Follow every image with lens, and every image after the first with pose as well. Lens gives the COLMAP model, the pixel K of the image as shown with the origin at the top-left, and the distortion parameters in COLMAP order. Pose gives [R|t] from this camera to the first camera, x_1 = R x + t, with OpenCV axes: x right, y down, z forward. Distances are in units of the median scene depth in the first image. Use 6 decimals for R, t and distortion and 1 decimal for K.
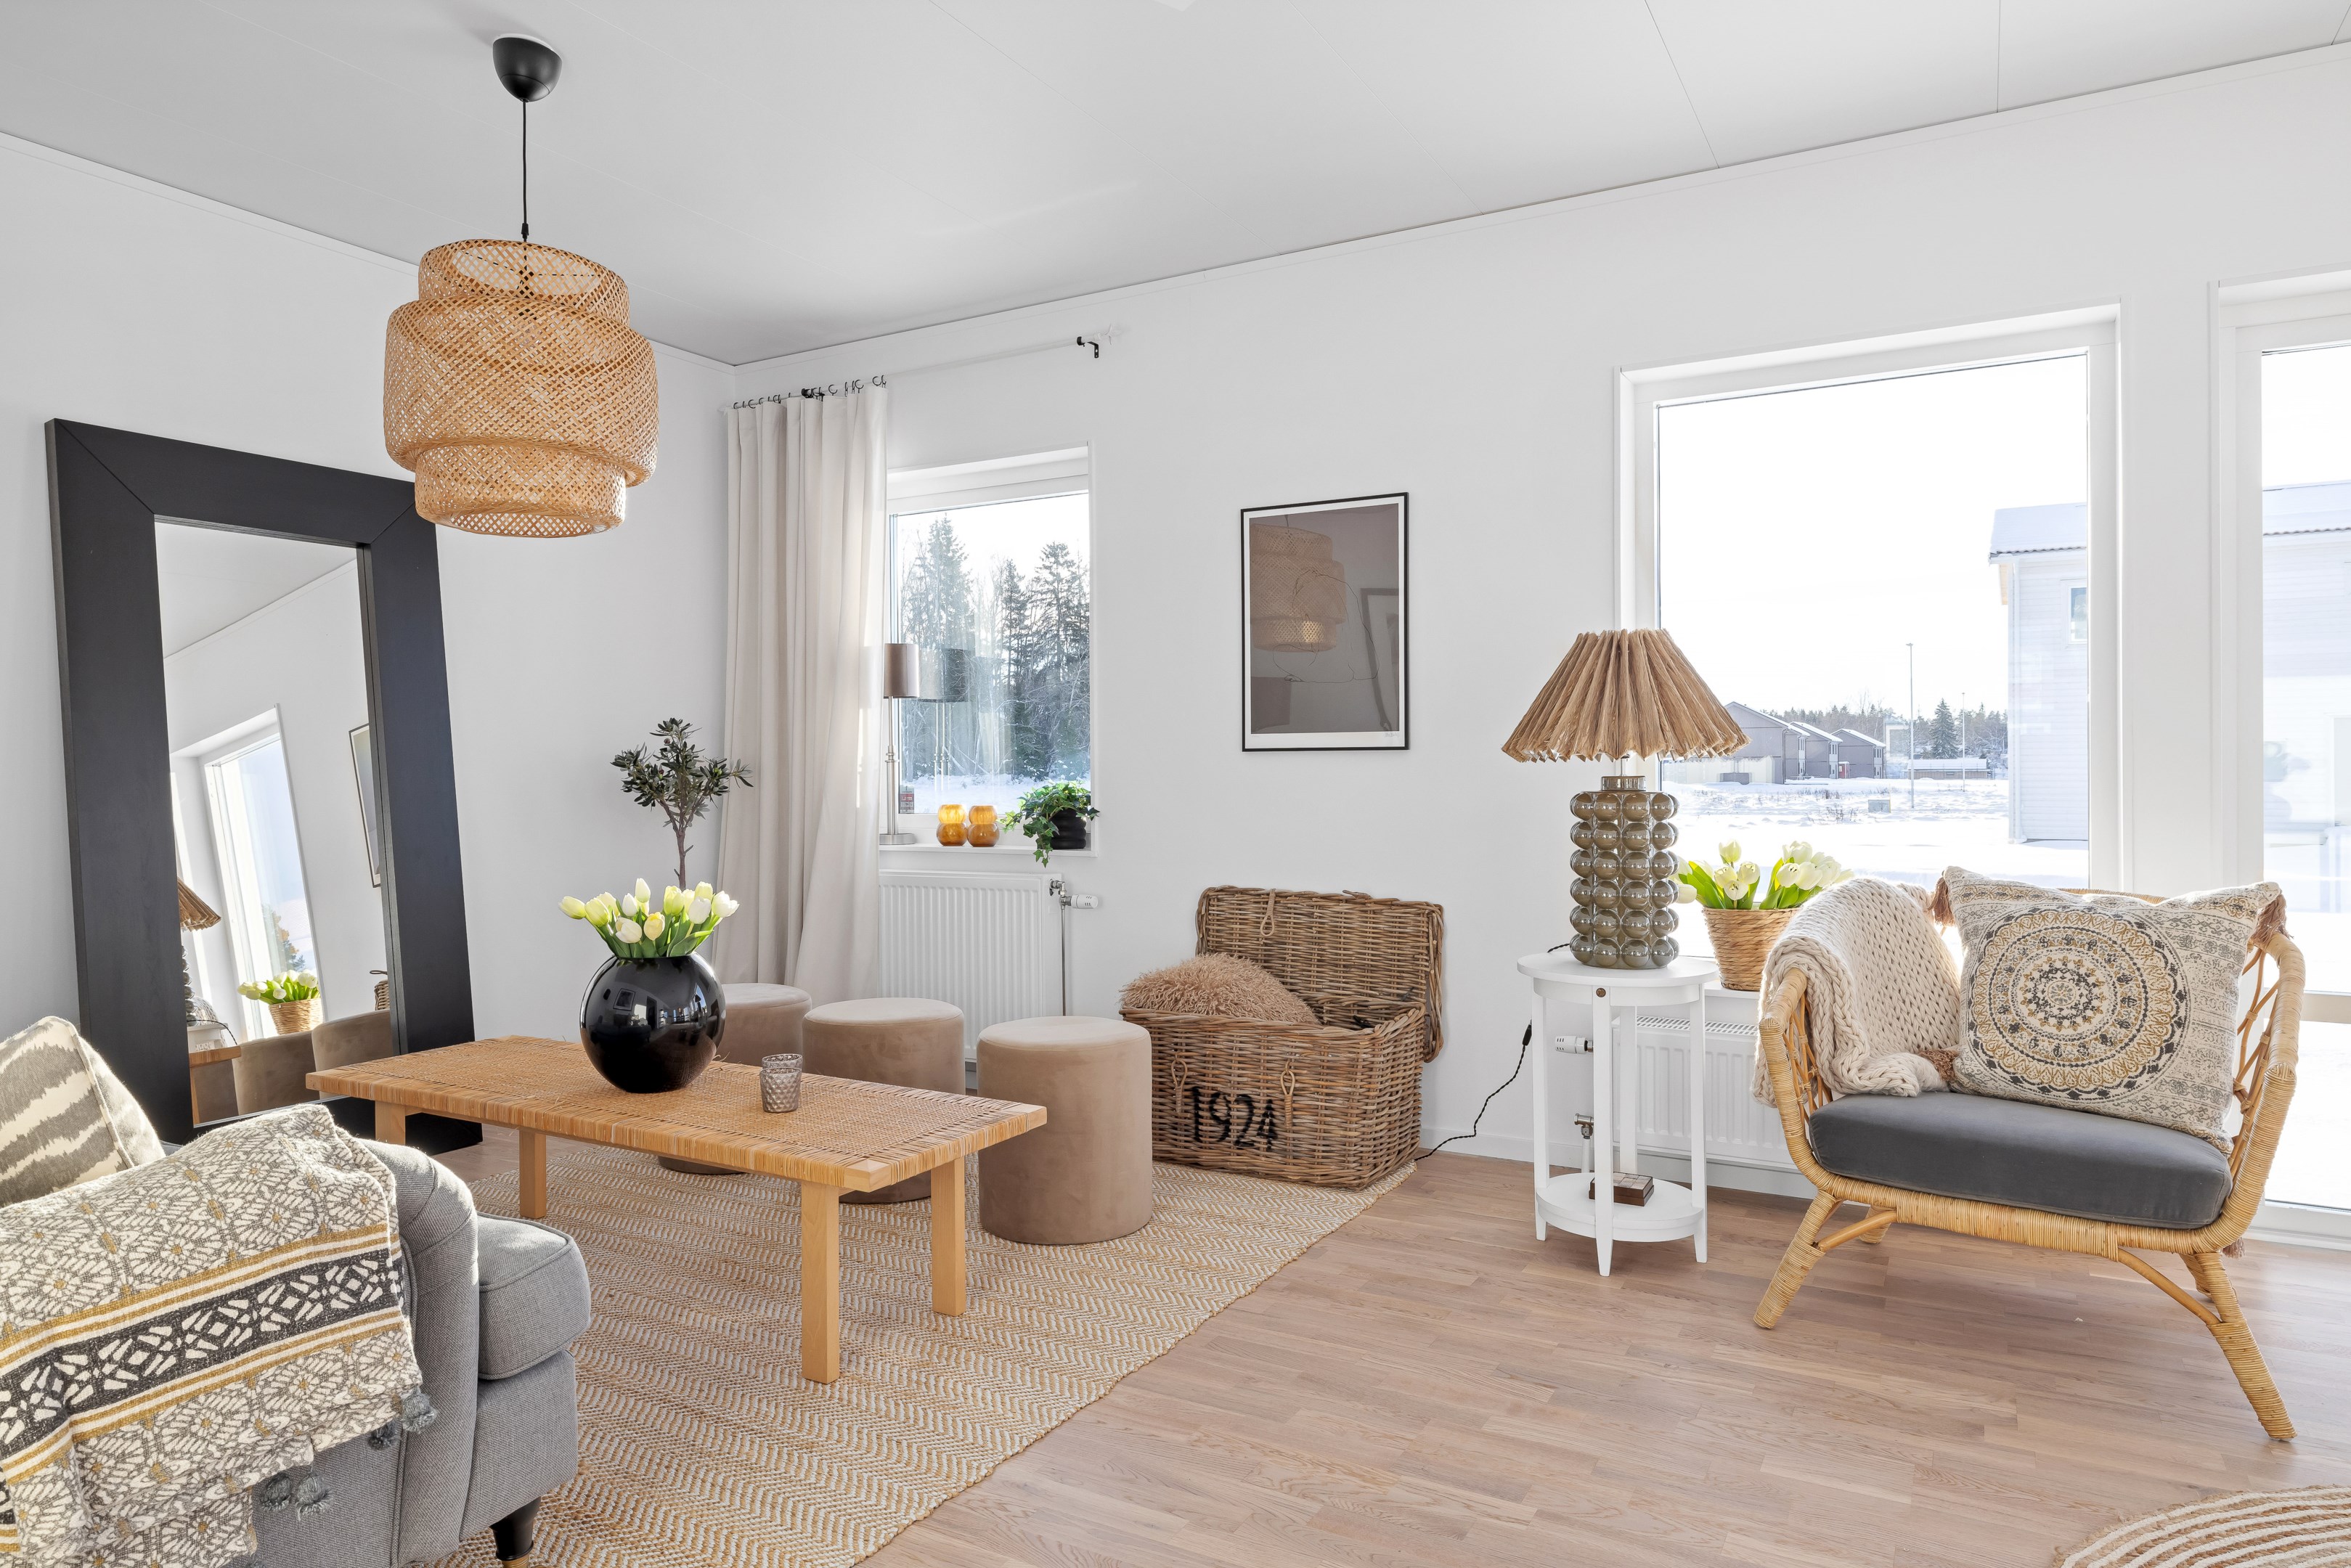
lens RADIAL K [[1415.5, 0, 1163.2], [0, 1415.5, 773.8], [0, 0, 1]] dist [-0.001705, 0.000971]
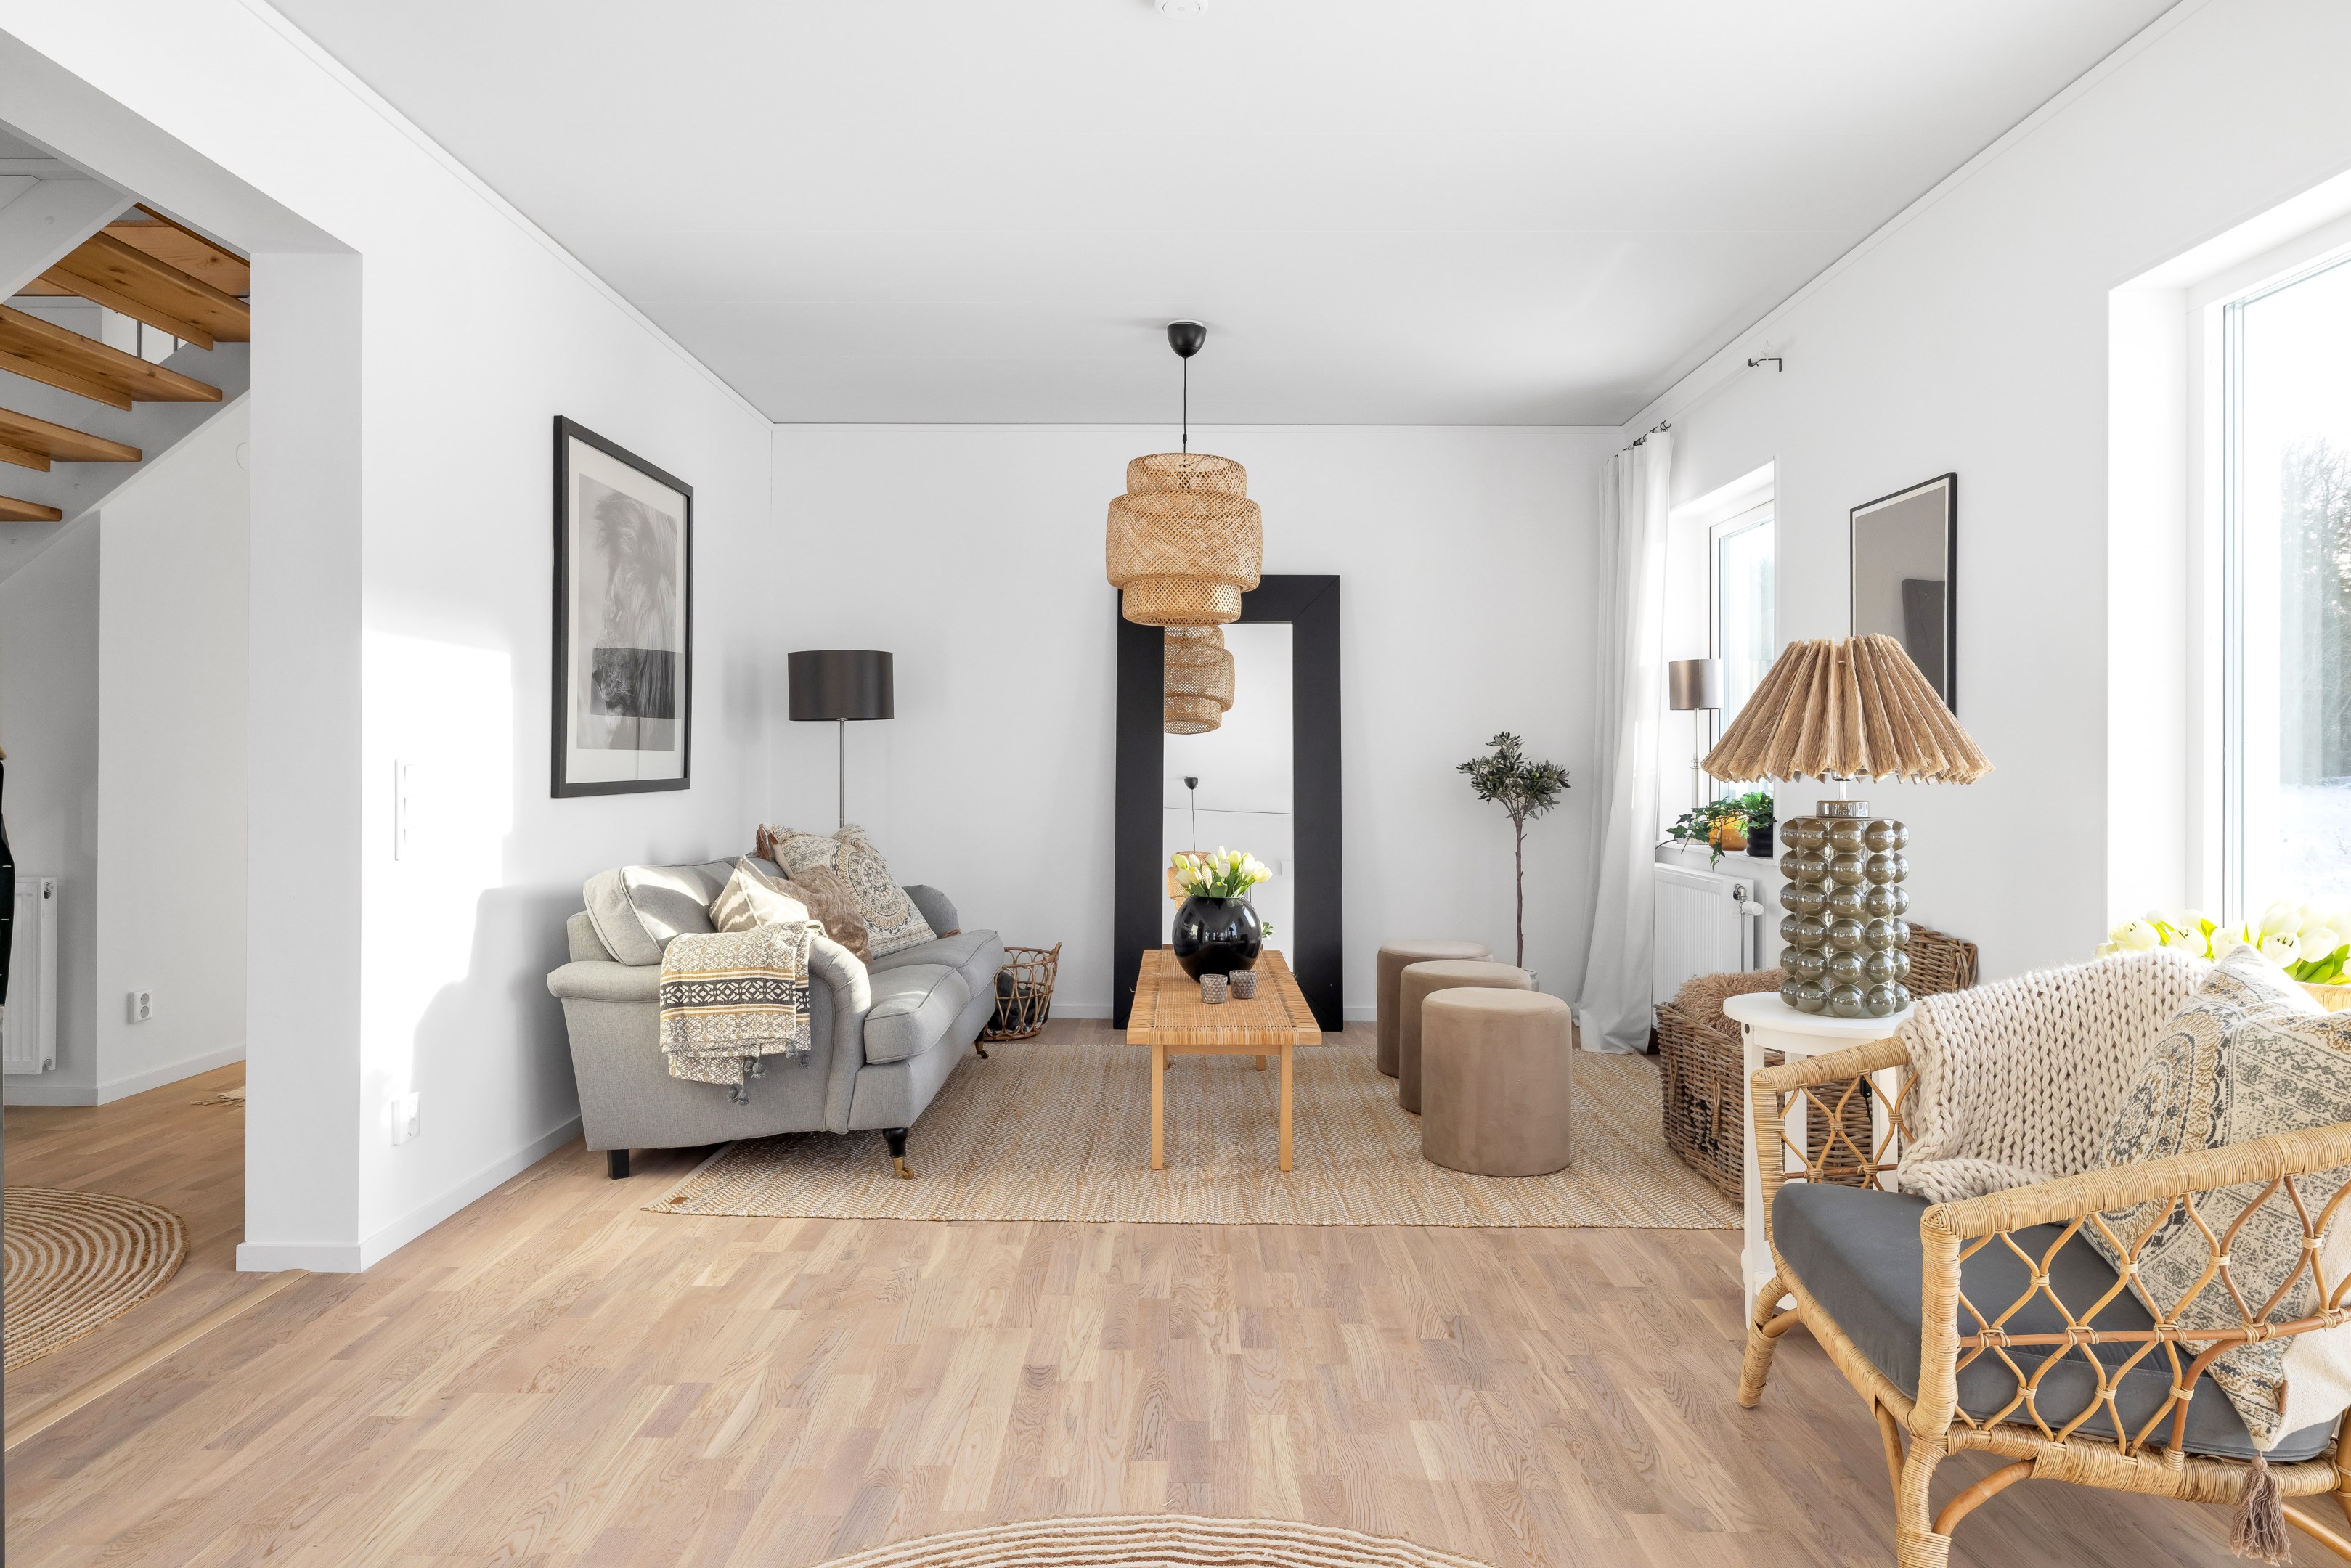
lens RADIAL K [[1398.9, 0, 1181.4], [0, 1398.9, 756.7], [0, 0, 1]] dist [-0.002733, 0.000718]
pose [[0.498758, 0.005677, -0.866723, 0.953220], [-0.010498, 0.999945, 0.000509, -0.023959], [0.866678, 0.008845, 0.498790, 0.211034]]
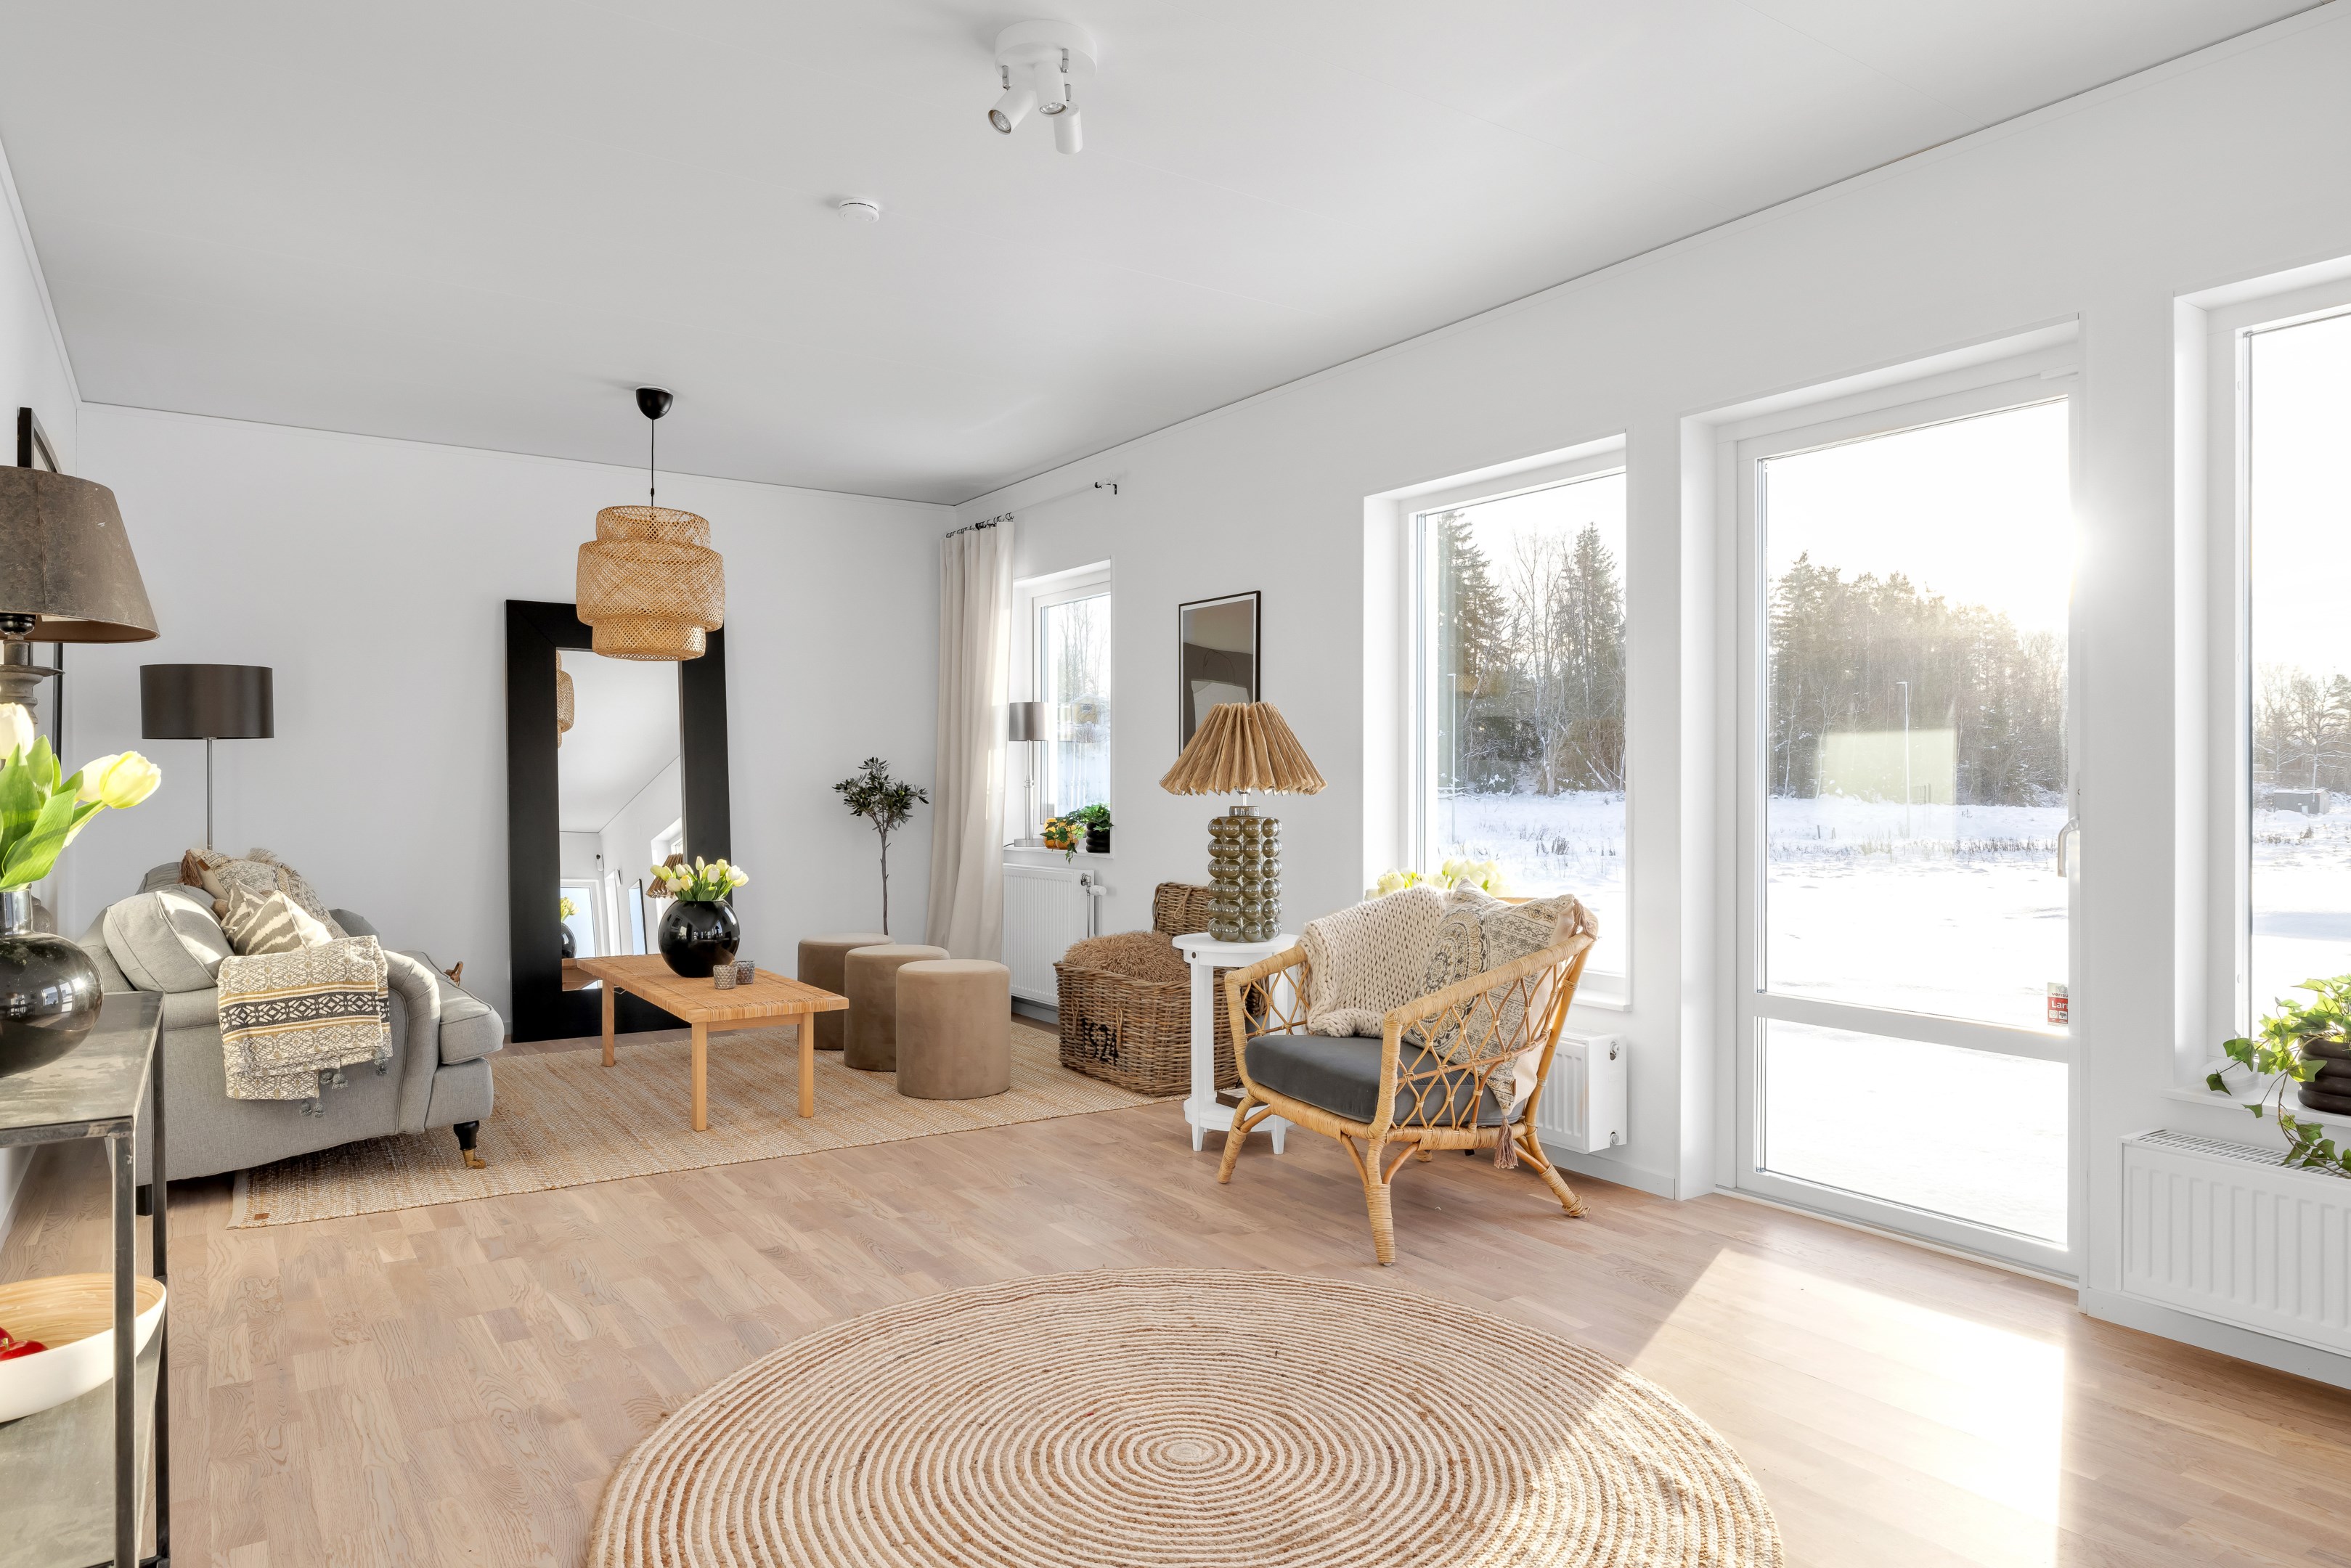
lens RADIAL K [[1414.0, 0, 1162.7], [0, 1414.0, 780.4], [0, 0, 1]] dist [-0.001576, 0.000313]
pose [[0.897734, 0.006493, -0.440489, 0.942634], [-0.009023, 0.999953, -0.003651, -0.019648], [0.440444, 0.007253, 0.897751, -0.326438]]
